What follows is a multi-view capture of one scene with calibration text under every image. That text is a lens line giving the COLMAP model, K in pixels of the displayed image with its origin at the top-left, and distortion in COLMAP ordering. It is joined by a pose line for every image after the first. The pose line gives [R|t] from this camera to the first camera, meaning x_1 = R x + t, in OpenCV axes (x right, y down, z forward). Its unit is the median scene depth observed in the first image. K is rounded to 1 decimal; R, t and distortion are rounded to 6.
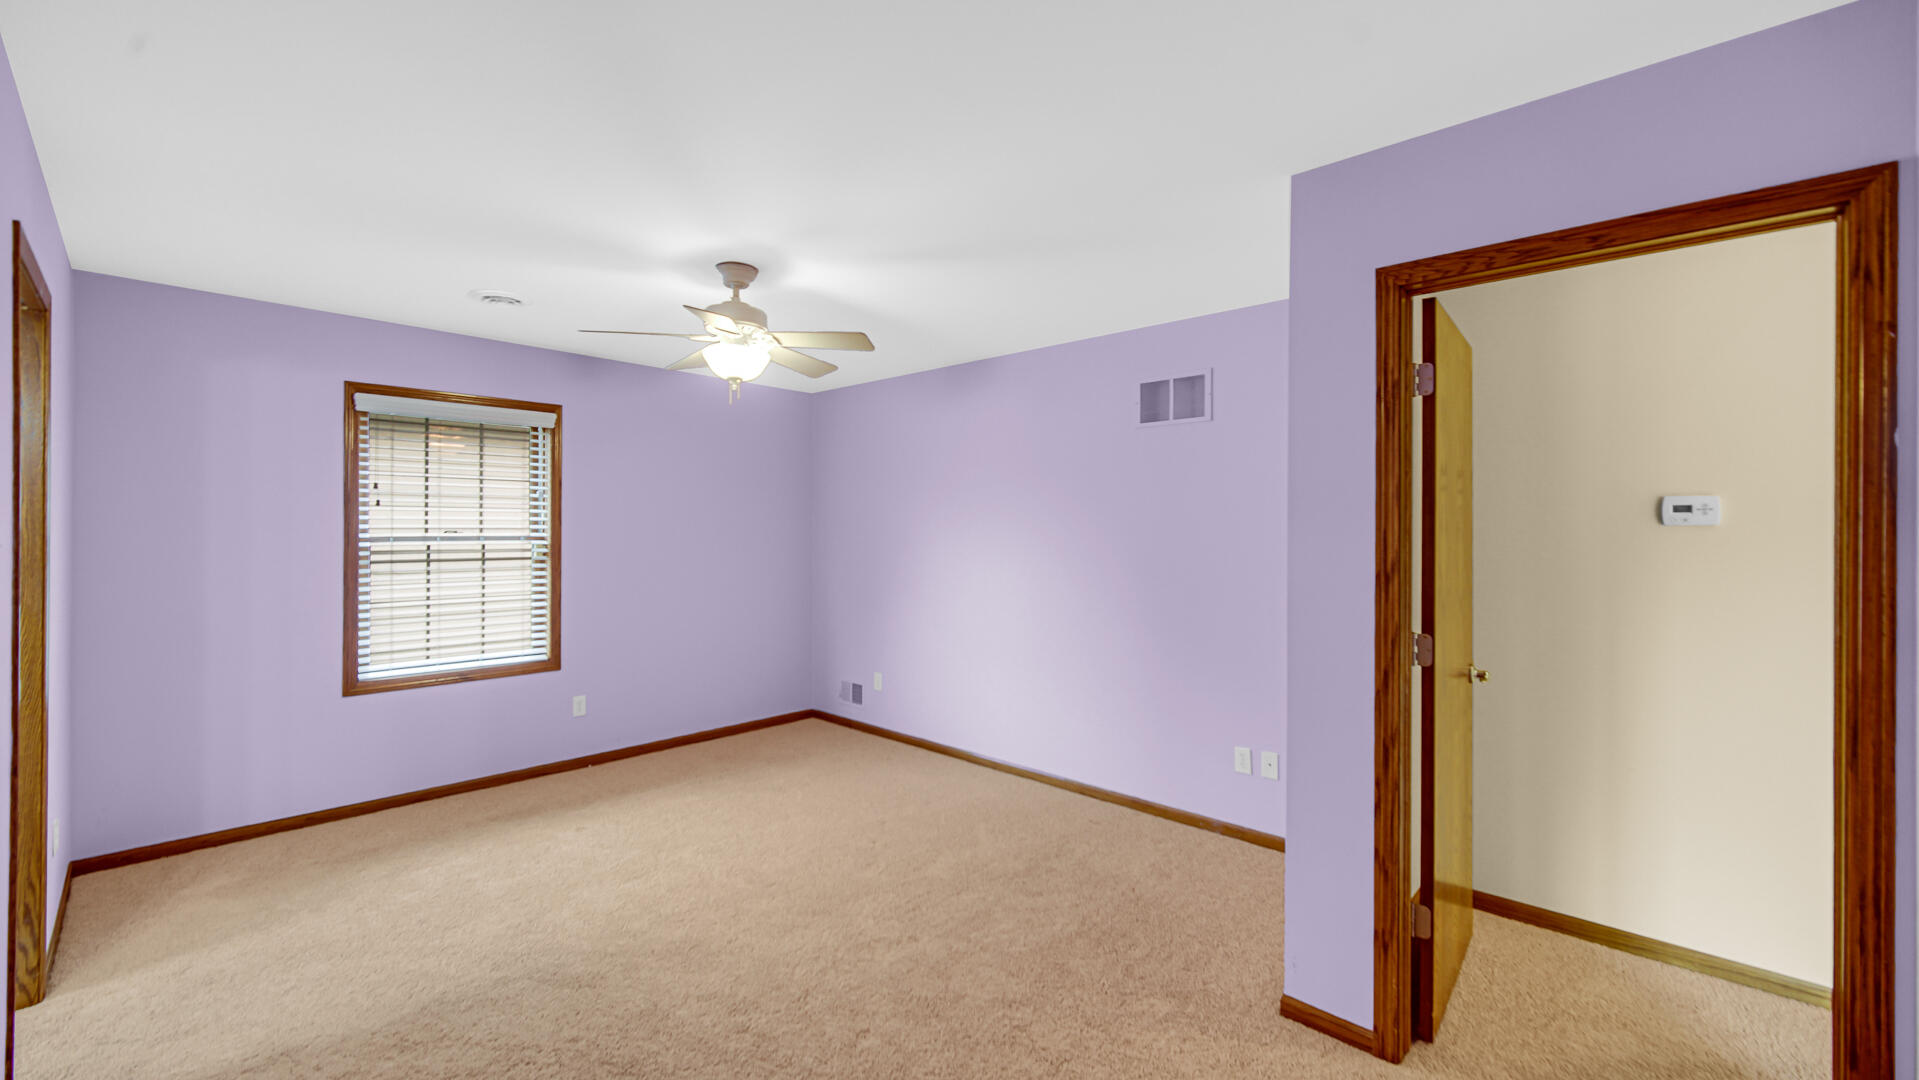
lens RADIAL K [[752.0, 0, 956.2], [0, 752.0, 528.2], [0, 0, 1]] dist [-0.000554, -0.000020]
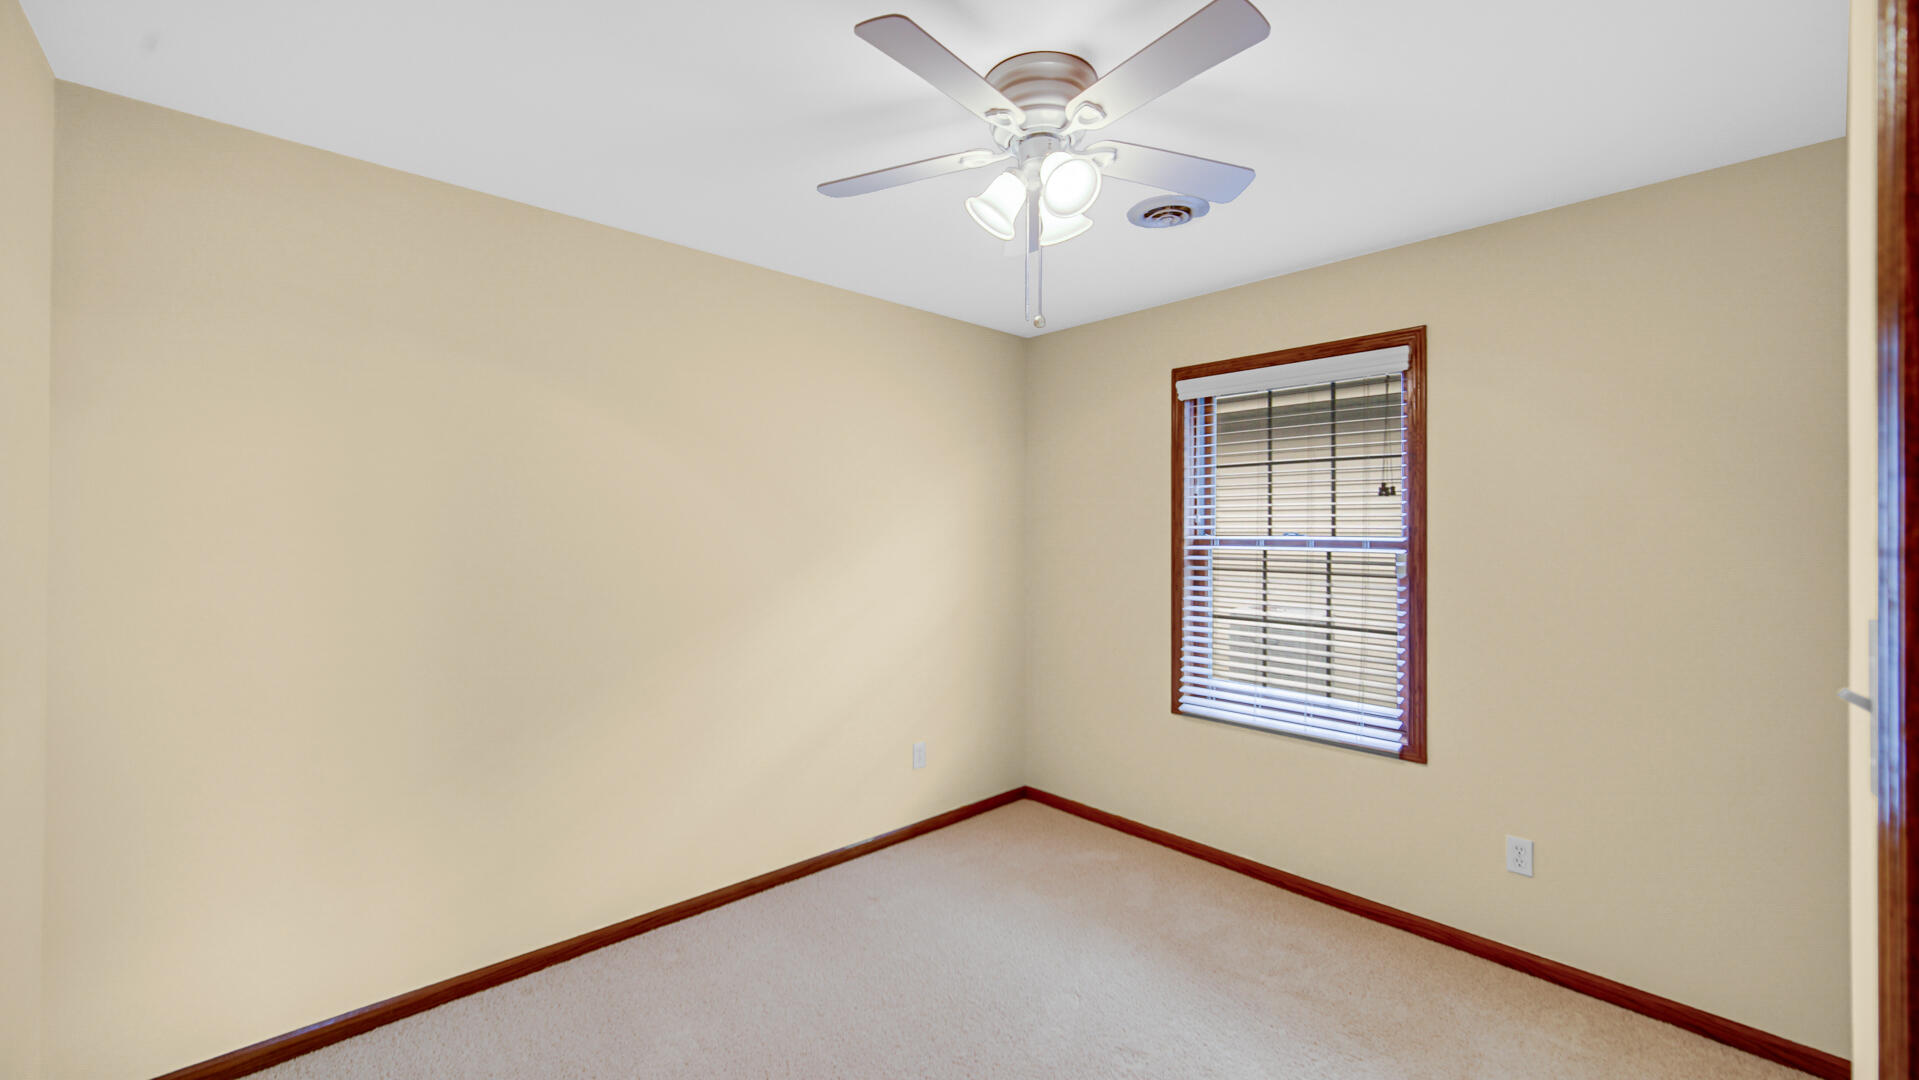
lens RADIAL K [[752.0, 0, 956.2], [0, 752.0, 528.2], [0, 0, 1]] dist [-0.000554, -0.000020]
pose [[-0.063103, -0.006992, -0.997982, 0.117068], [-0.010443, 0.999925, -0.006345, 0.007396], [0.997952, 0.010022, -0.063172, 0.706406]]
